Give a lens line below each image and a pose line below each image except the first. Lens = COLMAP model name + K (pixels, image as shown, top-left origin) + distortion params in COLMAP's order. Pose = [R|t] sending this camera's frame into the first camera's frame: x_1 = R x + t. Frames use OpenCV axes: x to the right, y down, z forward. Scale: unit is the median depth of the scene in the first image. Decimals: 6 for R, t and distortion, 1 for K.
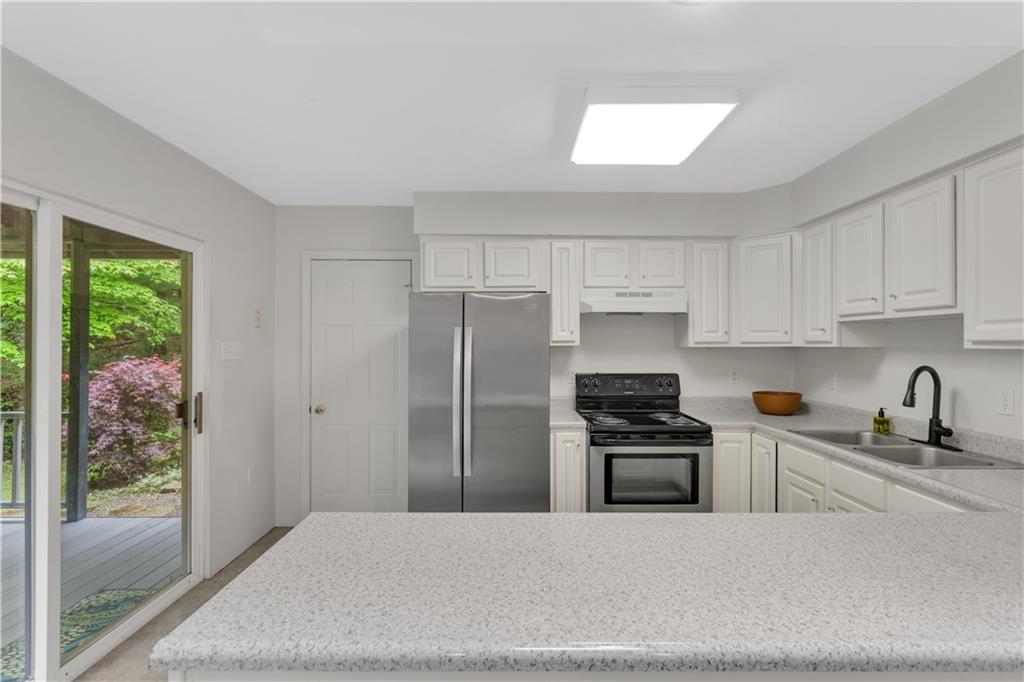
lens RADIAL K [[482.6, 0, 512.0], [0, 482.6, 341.0], [0, 0, 1]] dist [-0.001000, 0.000316]
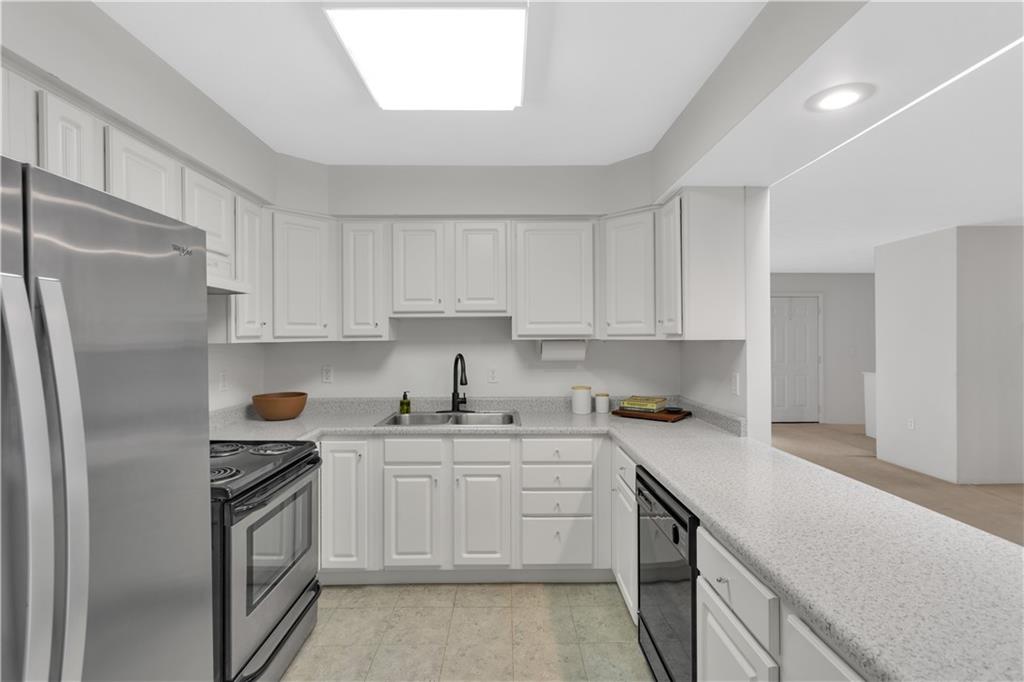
lens RADIAL K [[482.6, 0, 512.0], [0, 482.6, 341.0], [0, 0, 1]] dist [-0.001000, 0.000316]
pose [[-0.011989, -0.007695, 0.999899, -0.422967], [0.000373, 0.999970, 0.007700, 0.005300], [-0.999928, 0.000465, -0.011986, 0.758880]]
